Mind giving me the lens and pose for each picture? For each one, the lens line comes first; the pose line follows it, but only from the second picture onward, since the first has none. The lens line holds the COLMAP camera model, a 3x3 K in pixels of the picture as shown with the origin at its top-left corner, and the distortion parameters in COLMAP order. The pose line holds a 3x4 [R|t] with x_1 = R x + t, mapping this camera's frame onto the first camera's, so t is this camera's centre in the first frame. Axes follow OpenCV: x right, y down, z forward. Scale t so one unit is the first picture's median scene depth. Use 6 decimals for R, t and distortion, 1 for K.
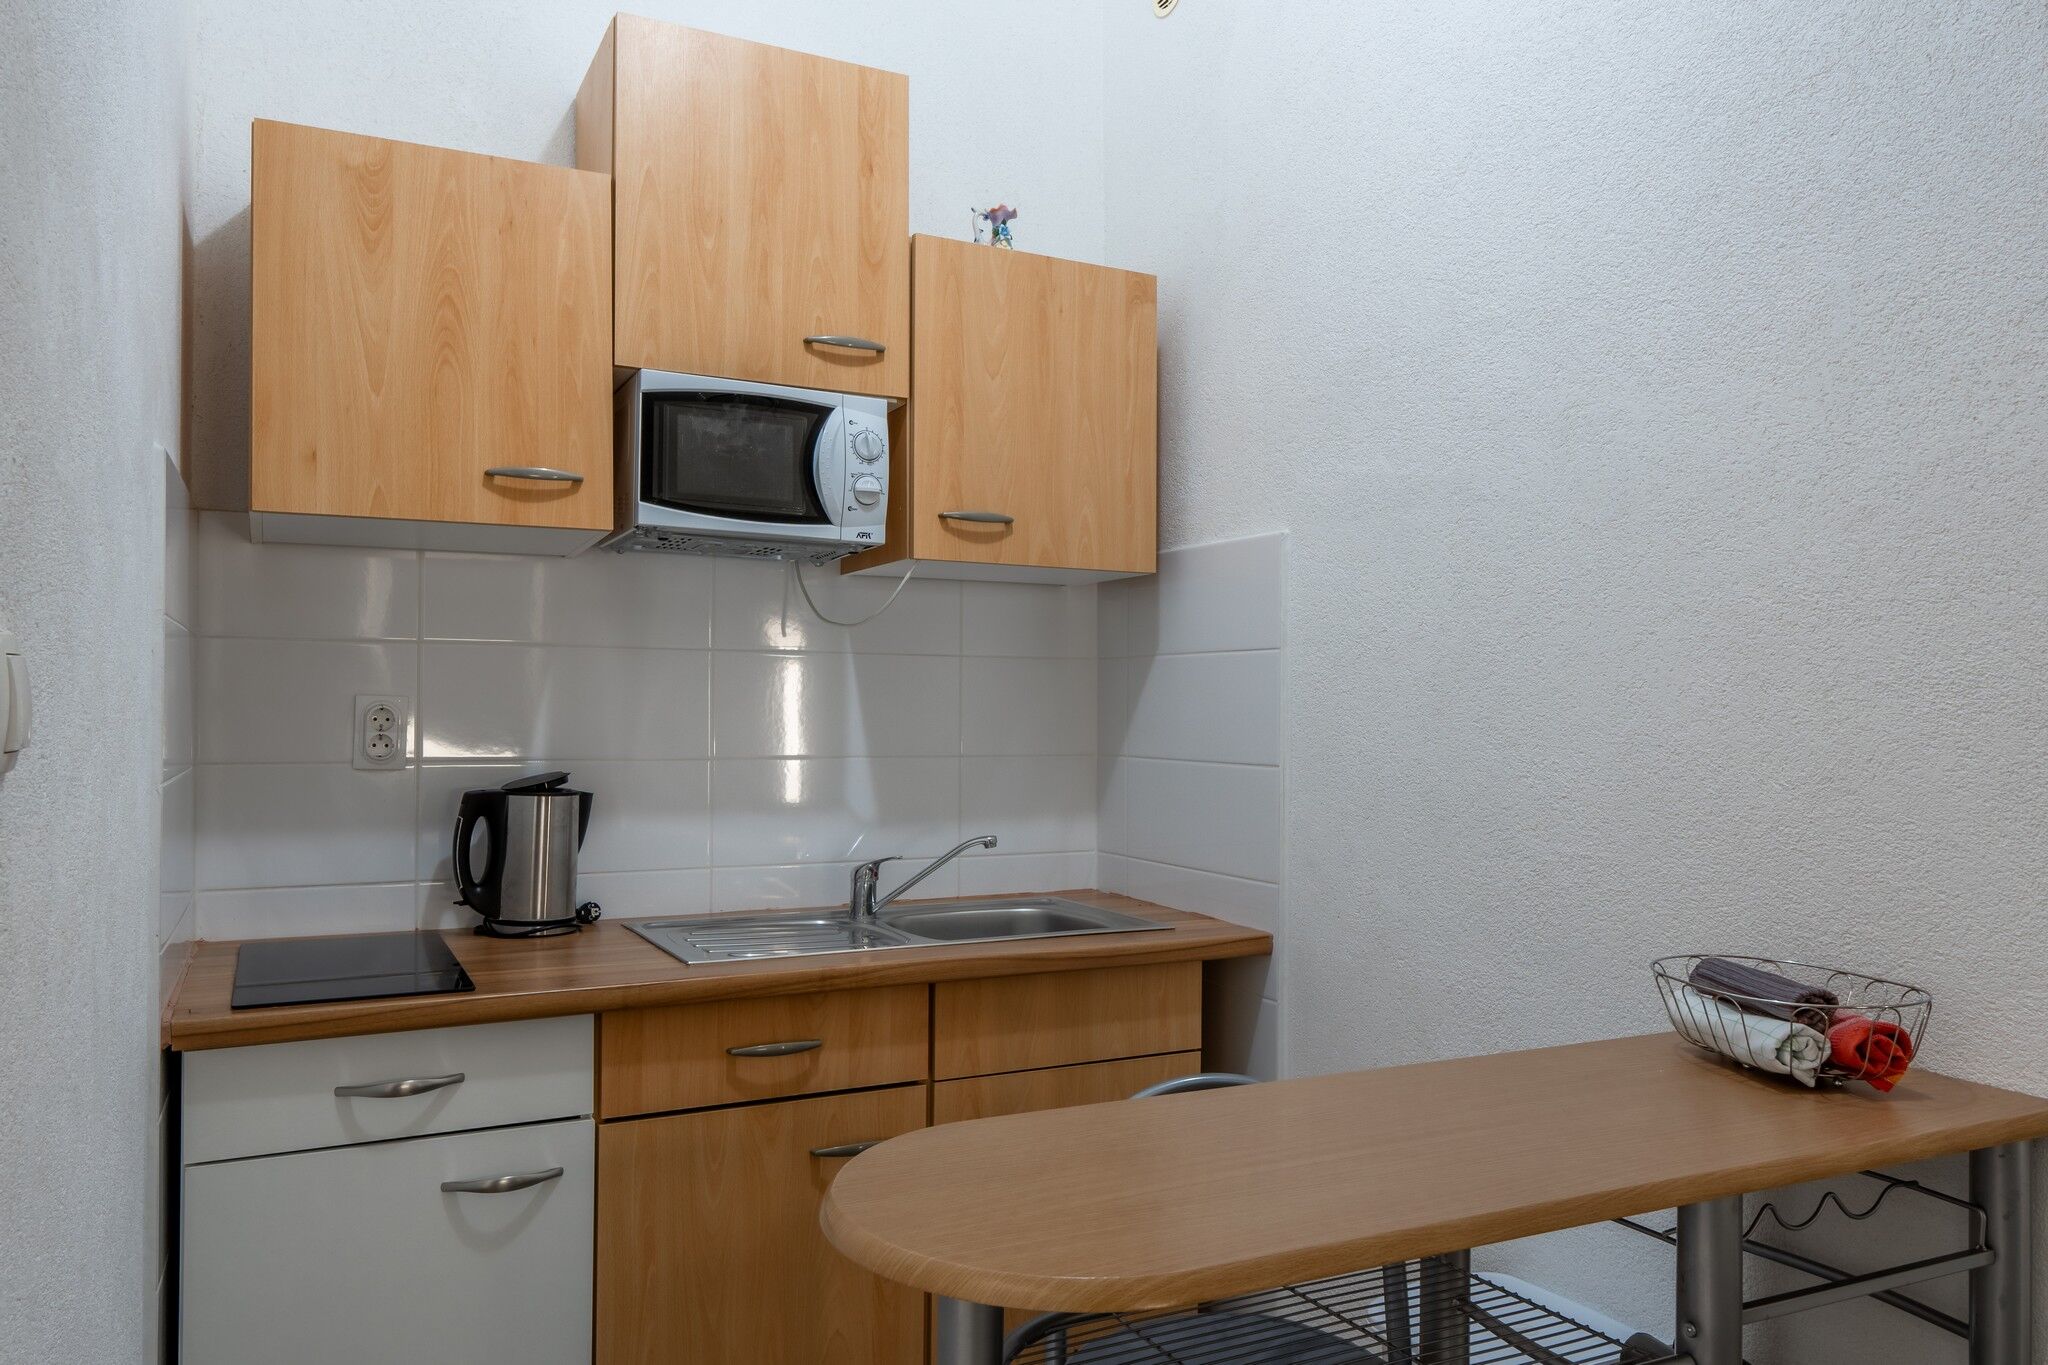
lens RADIAL K [[1461.0, 0, 1021.1], [0, 1461.0, 696.7], [0, 0, 1]] dist [-0.001030, 0.001133]
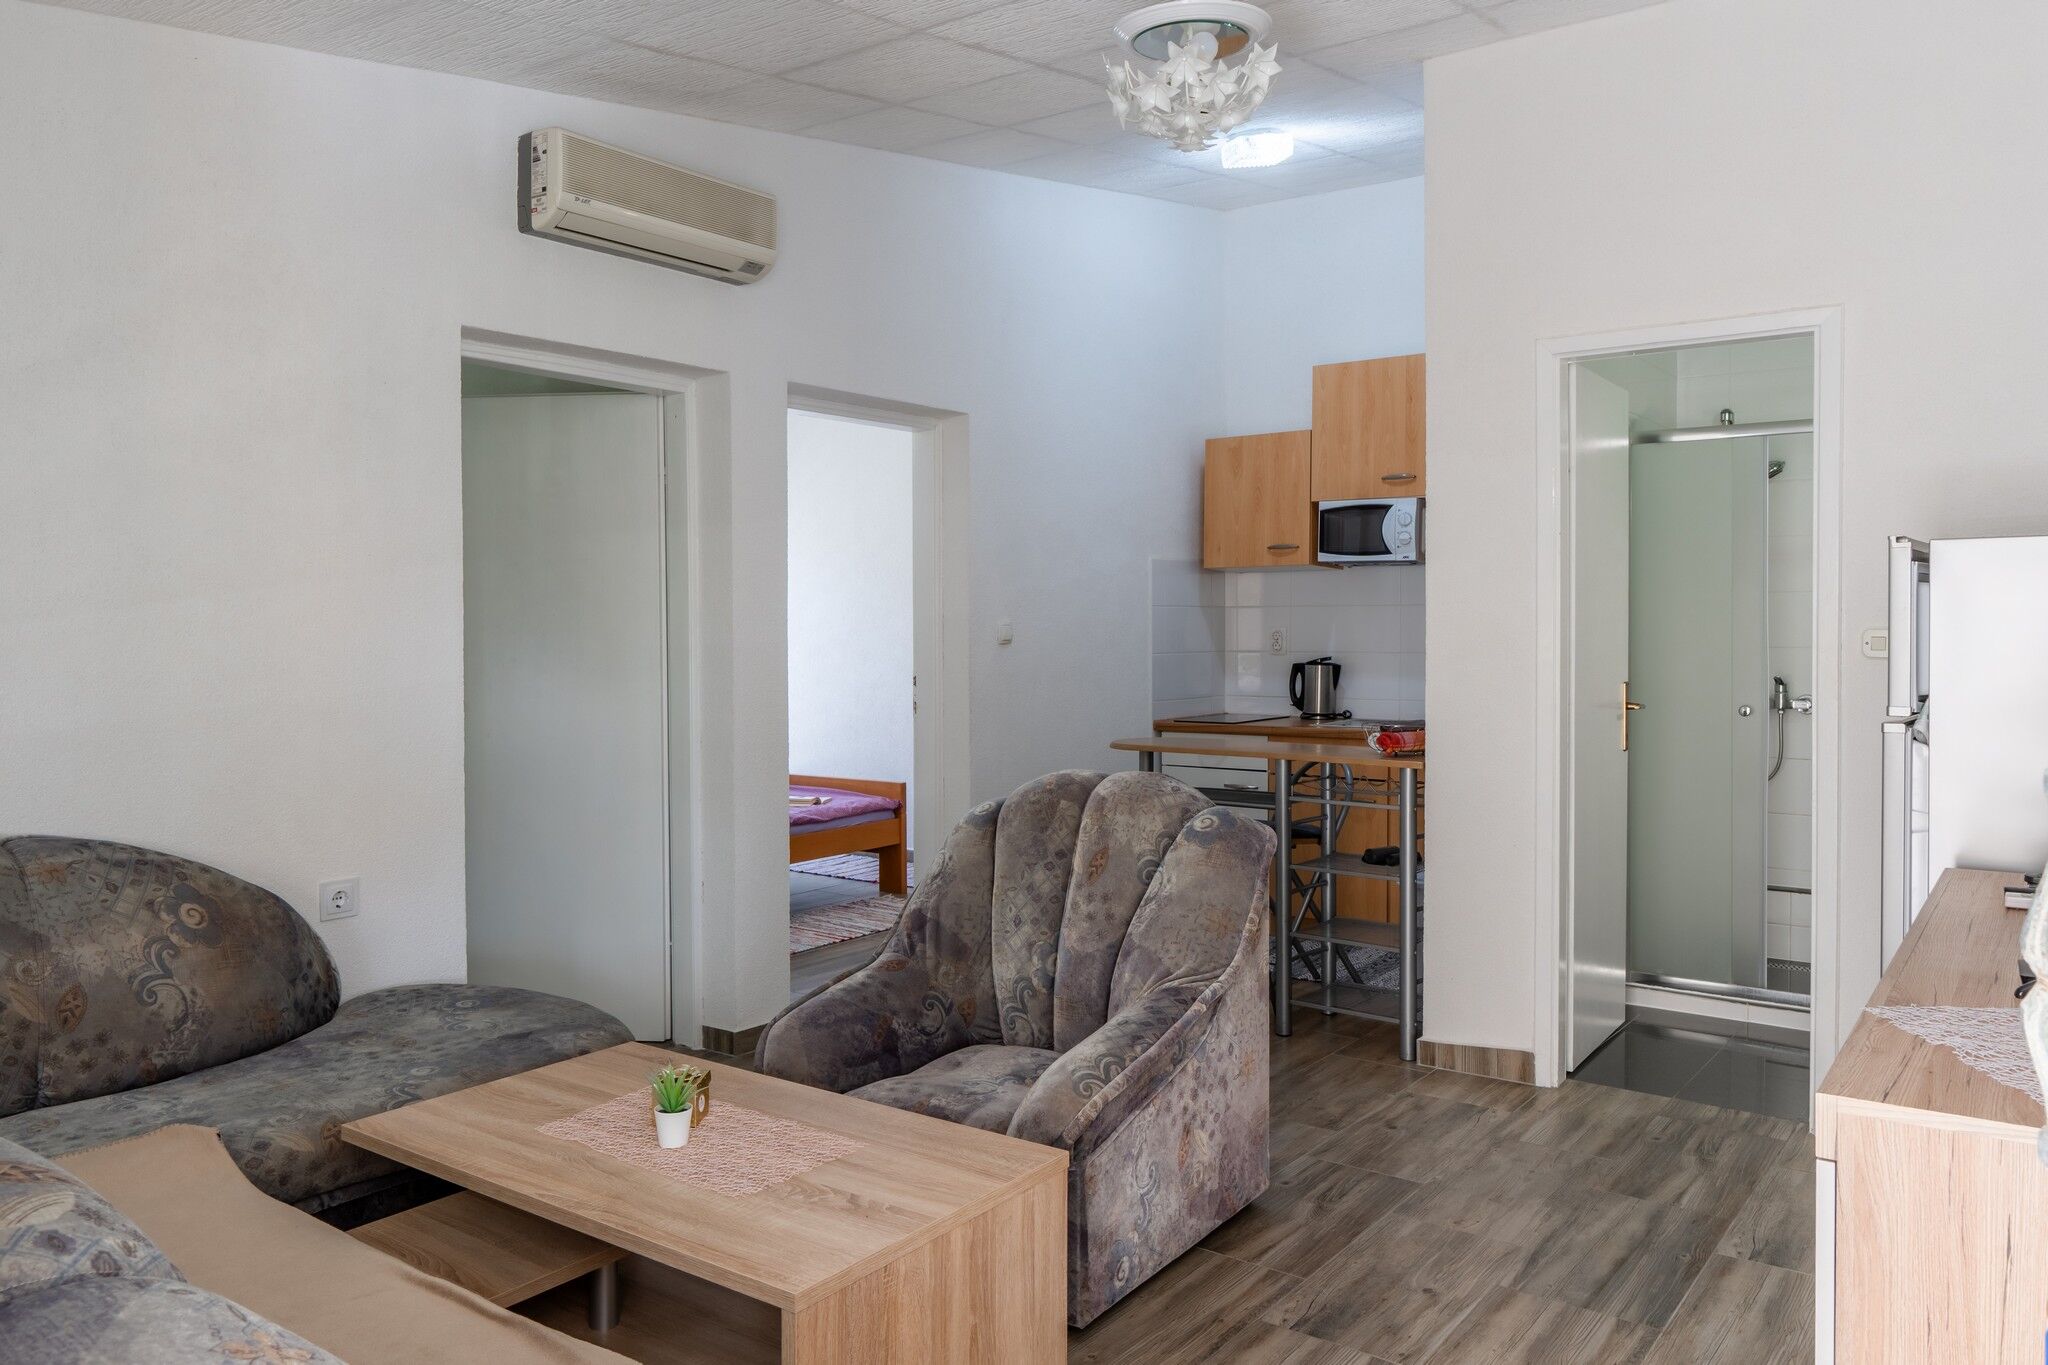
lens RADIAL K [[1461.0, 0, 1021.1], [0, 1461.0, 696.7], [0, 0, 1]] dist [-0.001030, 0.001133]
pose [[0.451240, 0.033379, -0.891778, 1.794880], [0.015192, 0.998868, 0.045074, -0.001462], [0.892273, -0.033887, 0.450222, -0.648805]]
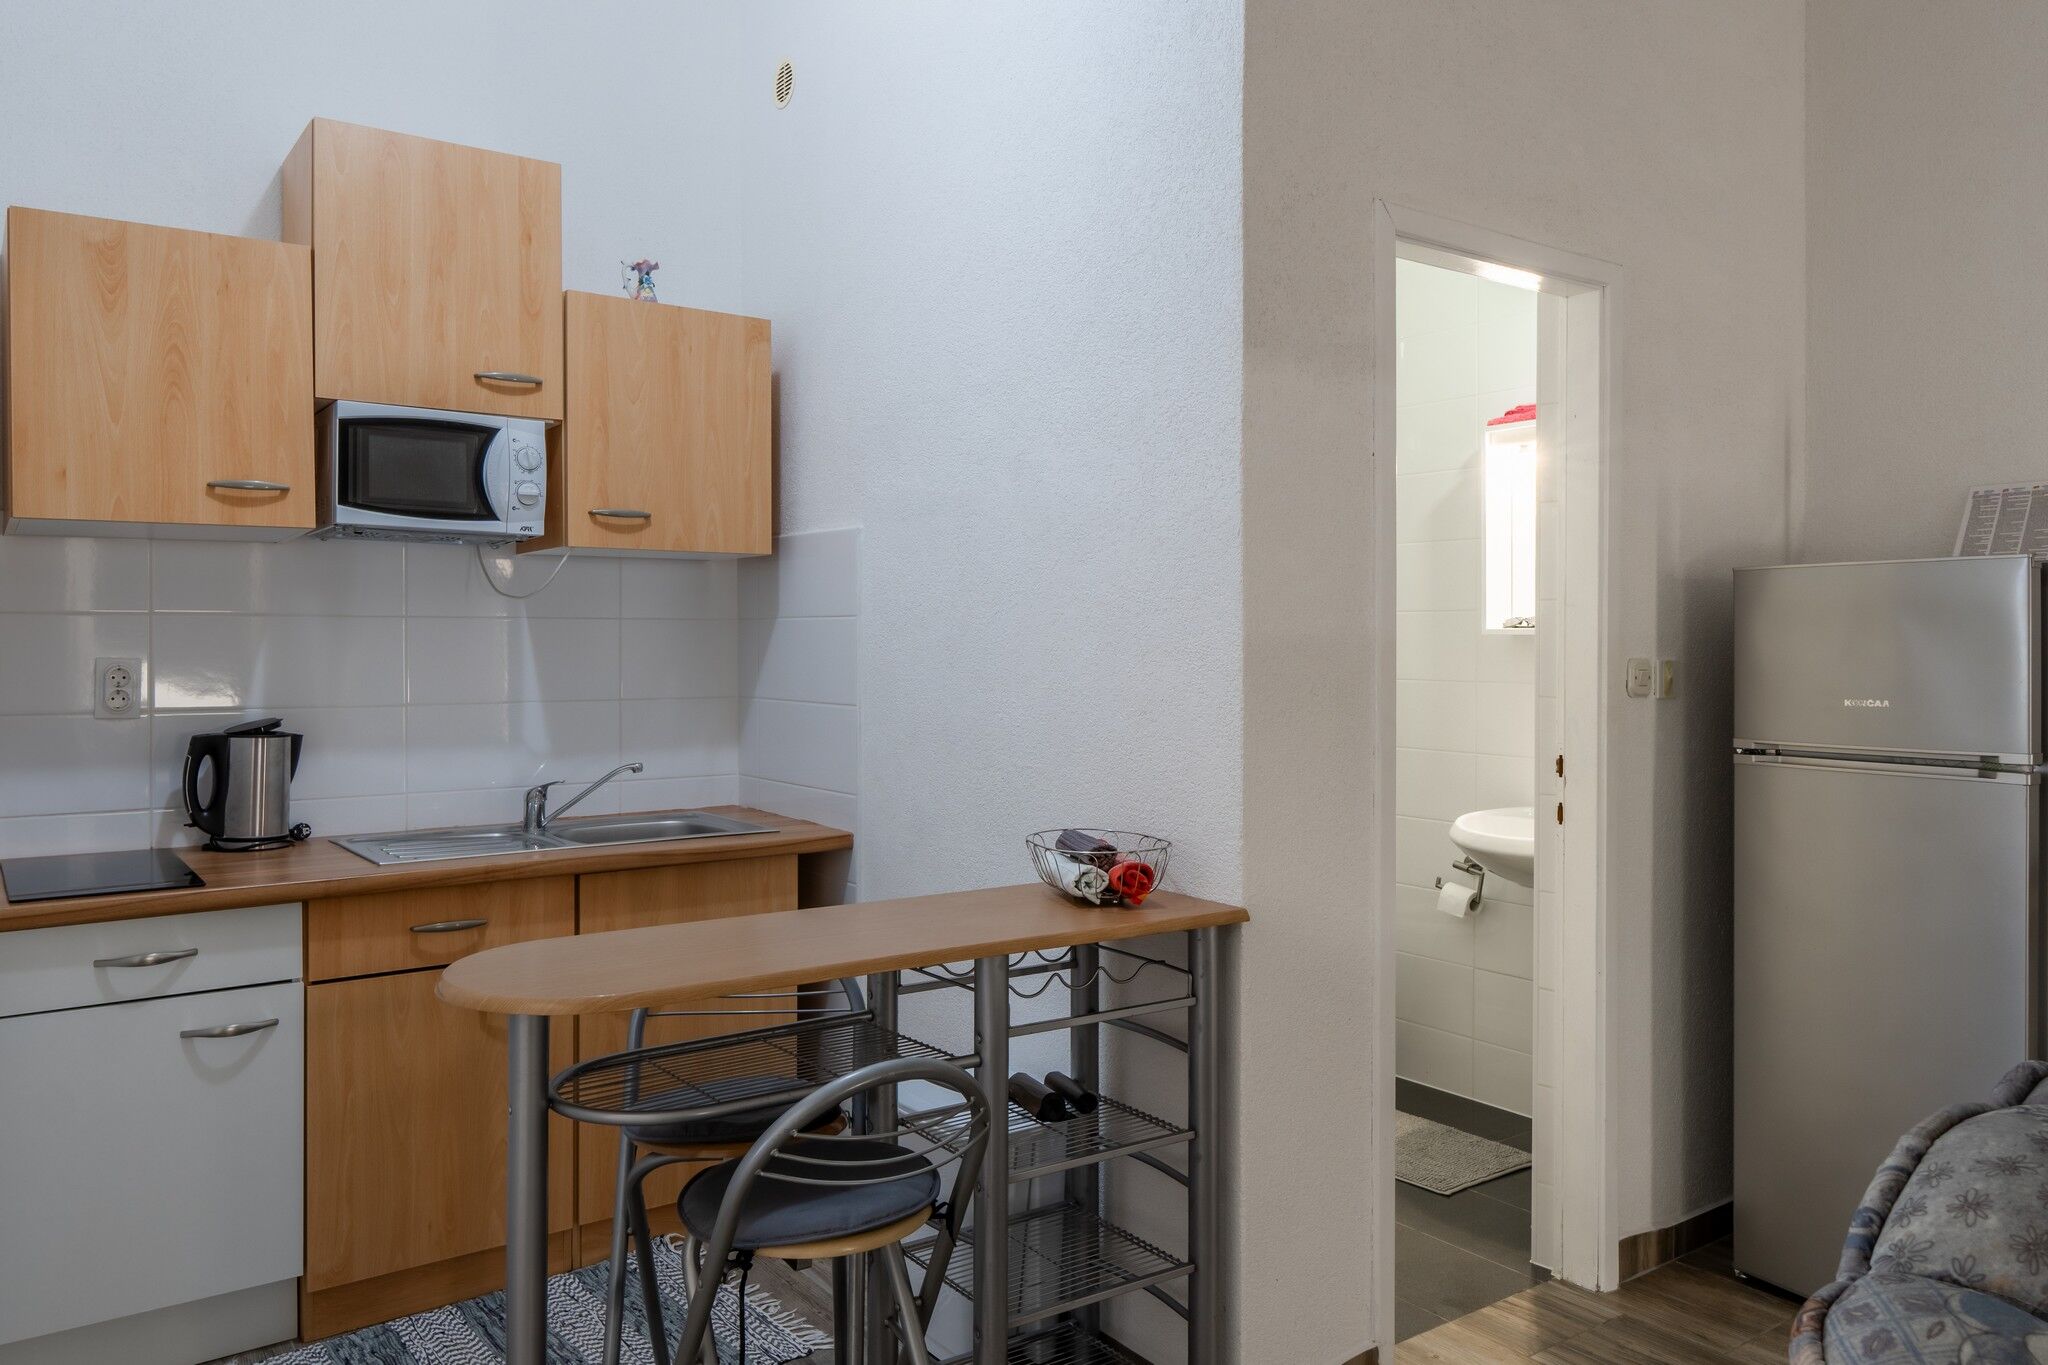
lens RADIAL K [[1470.5, 0, 1016.5], [0, 1470.5, 646.1], [0, 0, 1]] dist [-0.000750, -0.006928]
pose [[0.987796, -0.007717, 0.155561, 0.119196], [0.005803, 0.999902, 0.012758, -0.023059], [-0.155644, -0.011699, 0.987744, -0.346676]]
